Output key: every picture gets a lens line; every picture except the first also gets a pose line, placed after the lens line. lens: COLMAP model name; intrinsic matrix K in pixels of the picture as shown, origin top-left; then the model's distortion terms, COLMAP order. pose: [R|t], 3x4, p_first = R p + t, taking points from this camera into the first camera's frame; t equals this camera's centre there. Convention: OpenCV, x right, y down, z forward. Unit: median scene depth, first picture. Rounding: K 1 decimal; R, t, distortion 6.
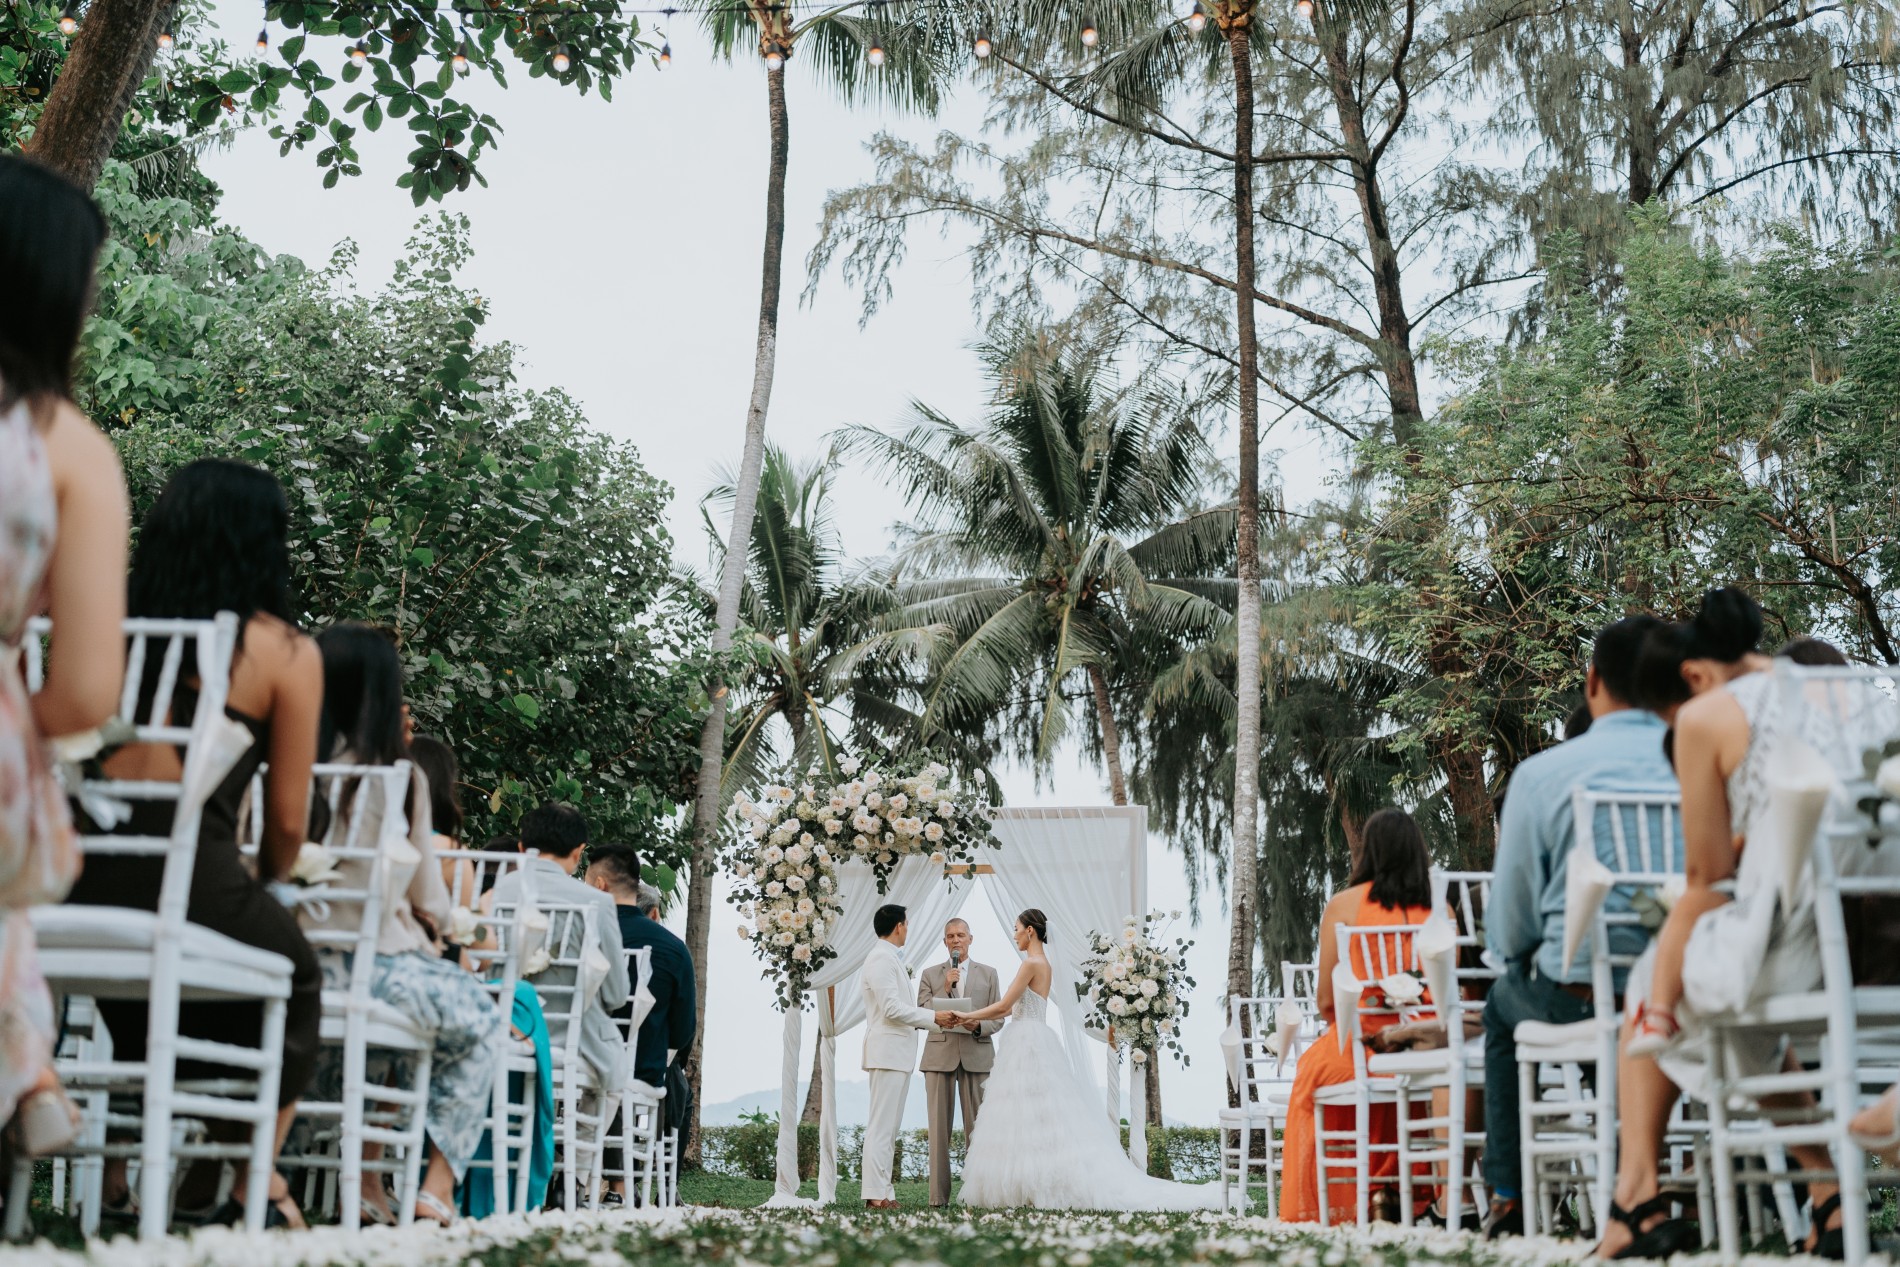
lens RADIAL K [[1920.6, 0, 943.7], [0, 1920.6, 637.7], [0, 0, 1]] dist [0.007760, -0.023436]
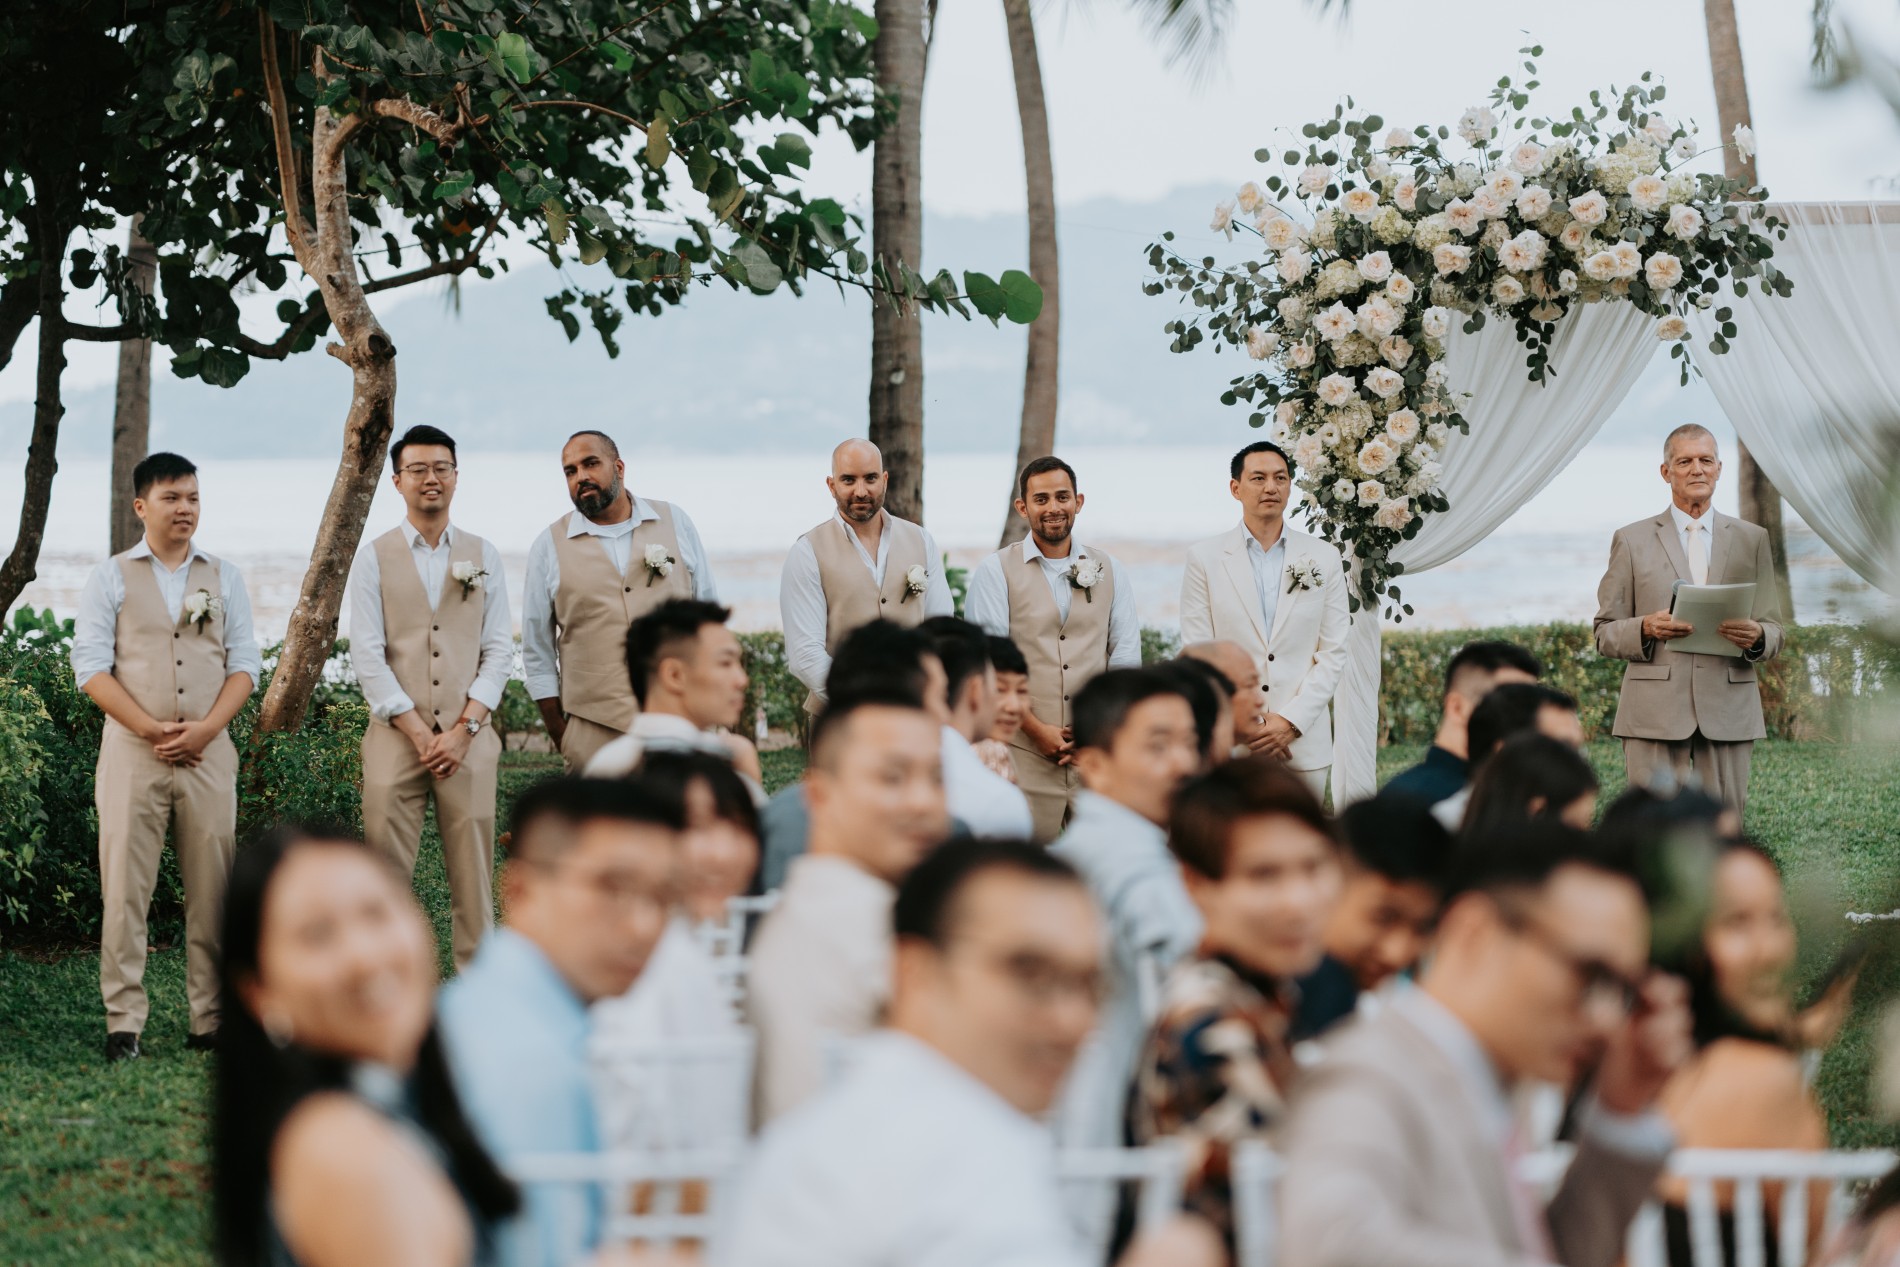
lens RADIAL K [[4831.8, 0, 950.0], [0, 4831.8, 633.5], [0, 0, 1]] dist [0.072491, -0.205988]
pose [[0.999809, -0.018075, 0.007414, -0.112570], [0.014753, 0.947291, 0.320034, -0.119113], [-0.012808, -0.319863, 0.947377, -0.112463]]
